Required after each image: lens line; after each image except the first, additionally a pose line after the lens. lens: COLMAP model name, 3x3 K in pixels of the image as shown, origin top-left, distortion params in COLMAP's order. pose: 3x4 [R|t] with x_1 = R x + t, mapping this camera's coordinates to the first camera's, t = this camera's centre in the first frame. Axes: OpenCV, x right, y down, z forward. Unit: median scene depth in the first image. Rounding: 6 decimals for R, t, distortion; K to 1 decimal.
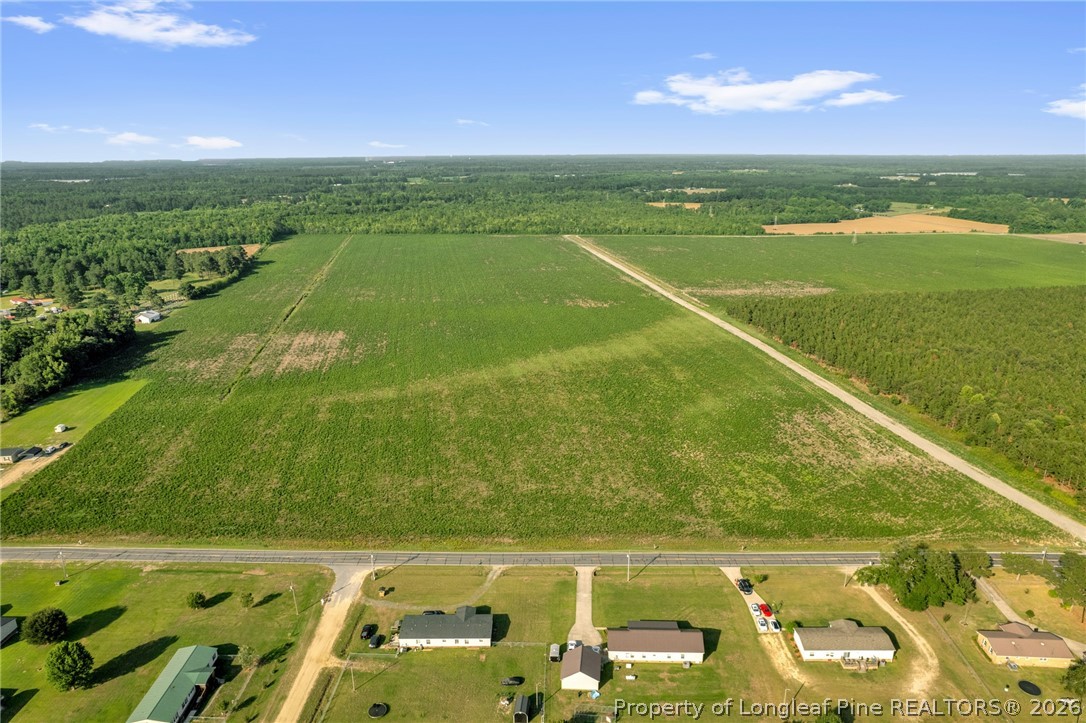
lens RADIAL K [[695.4, 0, 545.0], [0, 695.4, 358.7], [0, 0, 1]] dist [-0.076972, 0.068680]
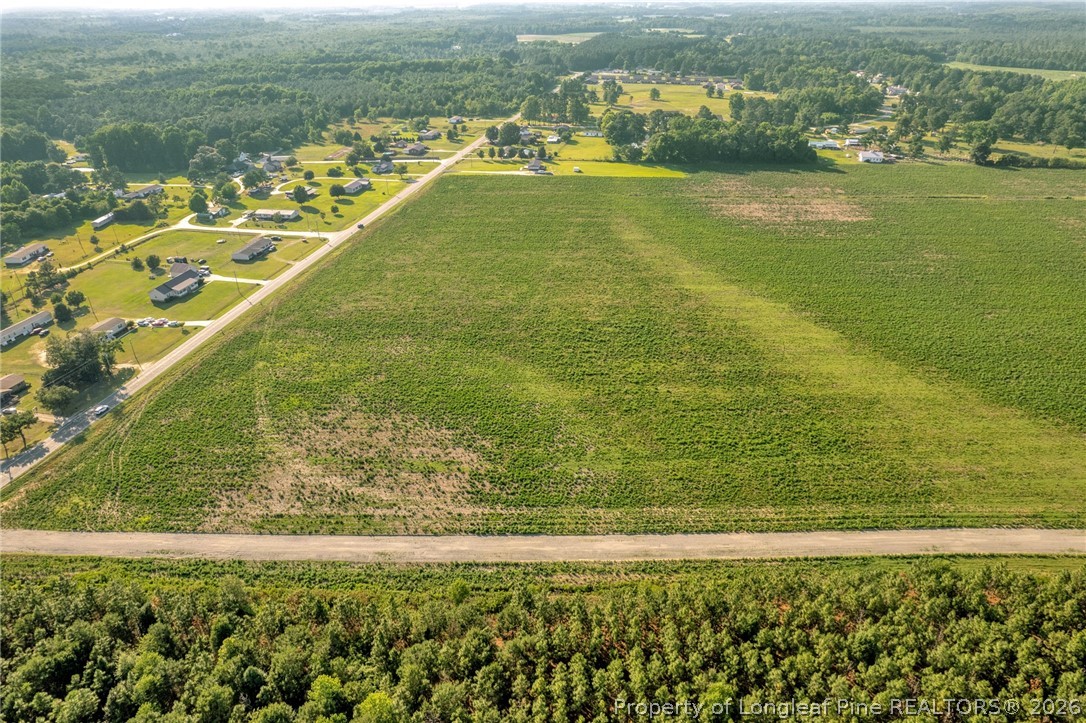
lens RADIAL K [[695.4, 0, 545.0], [0, 695.4, 358.7], [0, 0, 1]] dist [-0.076972, 0.068680]
pose [[-0.179950, 0.474479, -0.861677, 0.783795], [-0.277729, 0.815831, 0.507234, -0.293196], [0.943655, 0.330589, -0.015033, 0.974153]]
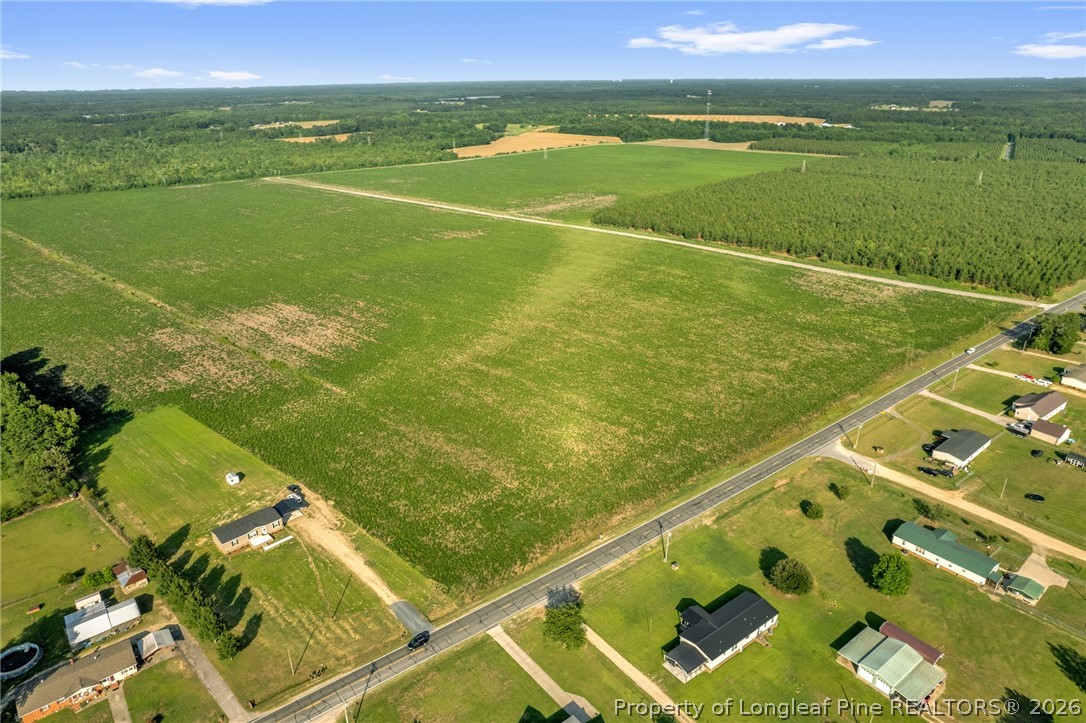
lens RADIAL K [[695.4, 0, 545.0], [0, 695.4, 358.7], [0, 0, 1]] dist [-0.076972, 0.068680]
pose [[0.781071, -0.238809, 0.576973, -0.741766], [0.185569, 0.971008, 0.150688, -0.055573], [-0.596231, -0.010630, 0.802742, 0.220979]]
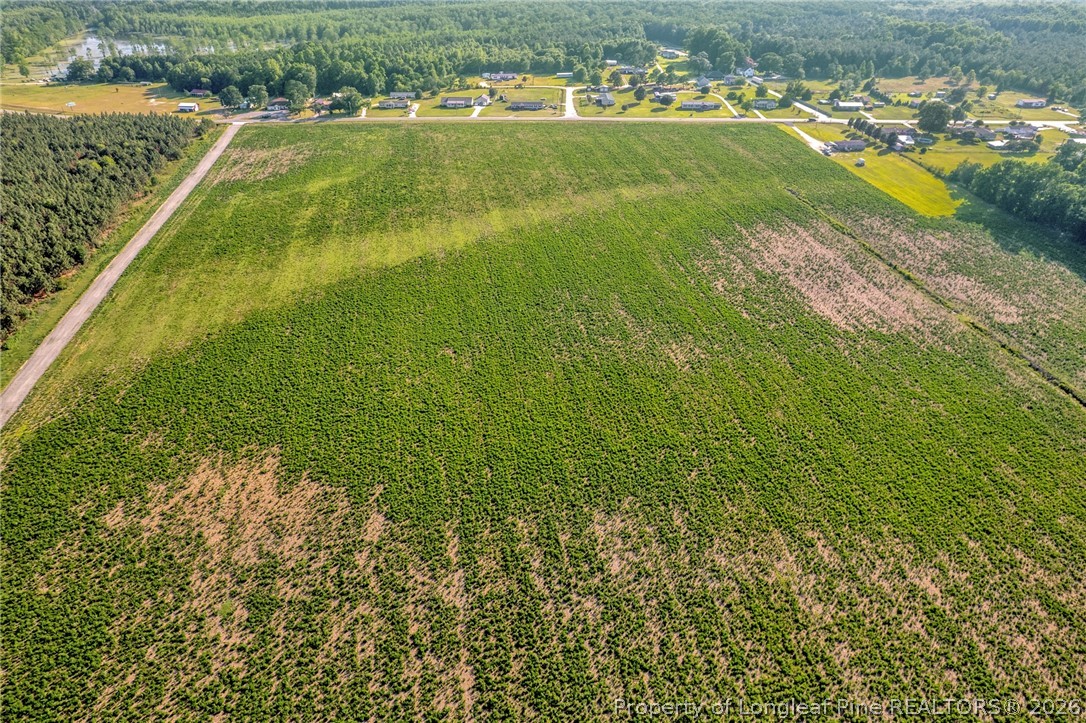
lens RADIAL K [[695.4, 0, 545.0], [0, 695.4, 358.7], [0, 0, 1]] dist [-0.076972, 0.068680]
pose [[-0.999943, 0.007817, 0.007286, -0.116937], [0.010619, 0.650409, 0.759510, -0.557645], [0.001198, 0.759544, -0.650455, 1.861948]]
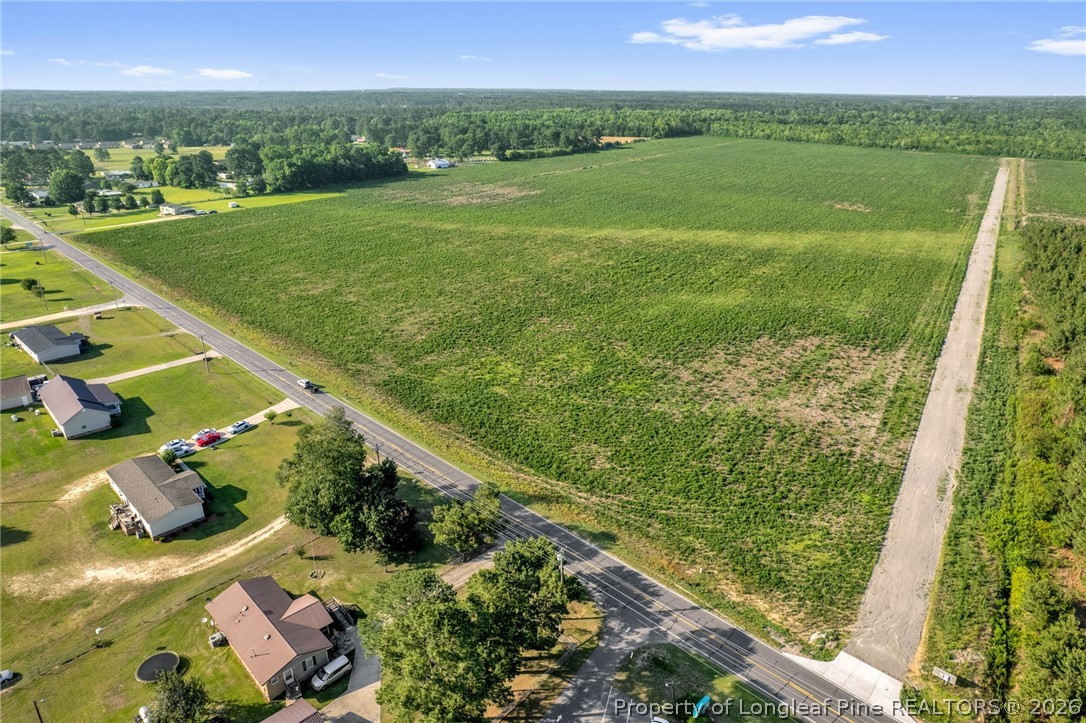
lens RADIAL K [[695.4, 0, 545.0], [0, 695.4, 358.7], [0, 0, 1]] dist [-0.076972, 0.068680]
pose [[0.730713, 0.260545, -0.631011, 0.543224], [-0.206185, 0.965370, 0.159840, 0.048278], [0.650805, 0.013308, 0.759129, 0.358141]]
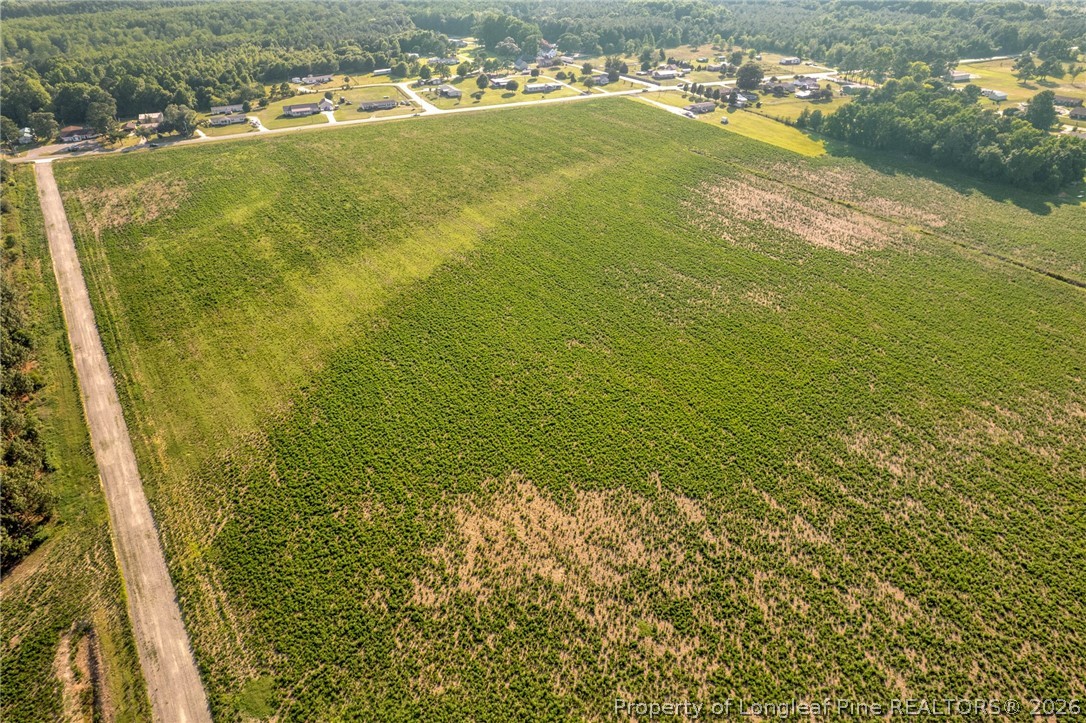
lens RADIAL K [[695.4, 0, 545.0], [0, 695.4, 358.7], [0, 0, 1]] dist [-0.076972, 0.068680]
pose [[-0.906701, 0.238635, -0.347773, 0.227323], [-0.113463, 0.656150, 0.746052, -0.536930], [0.406225, 0.715906, -0.567856, 1.799121]]
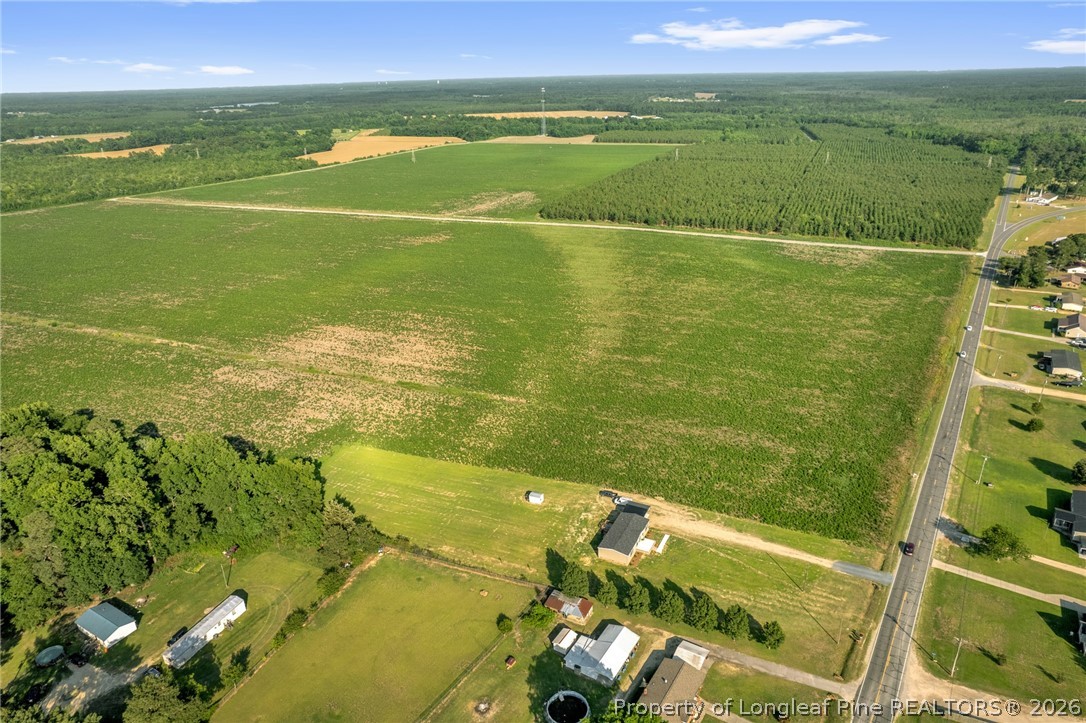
lens RADIAL K [[687.9, 0, 546.1], [0, 687.9, 371.8], [0, 0, 1]] dist [-0.063543, 0.051174]
pose [[0.538535, -0.343004, 0.769629, -1.036896], [0.259911, 0.936476, 0.235496, -0.143915], [-0.801515, 0.073212, 0.593476, 0.525910]]
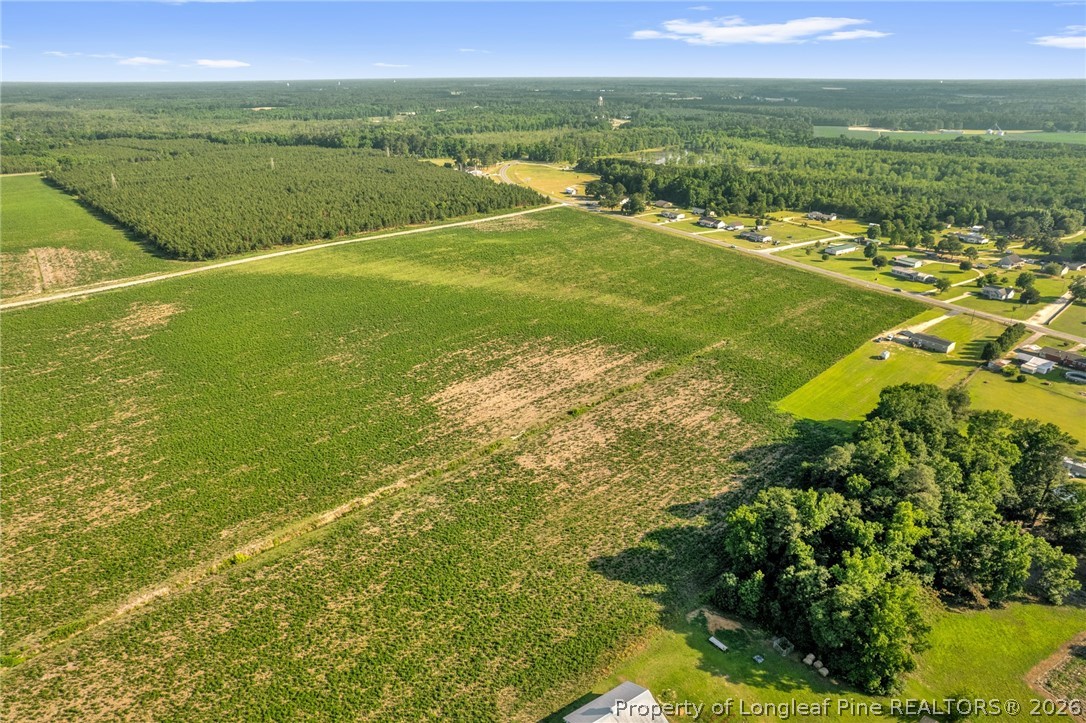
lens RADIAL K [[695.4, 0, 545.0], [0, 695.4, 358.7], [0, 0, 1]] dist [-0.076972, 0.068680]
pose [[-0.545466, -0.312984, 0.777501, -1.077702], [0.248456, 0.825579, 0.506645, -0.457998], [-0.800461, 0.469532, -0.372562, 1.562563]]
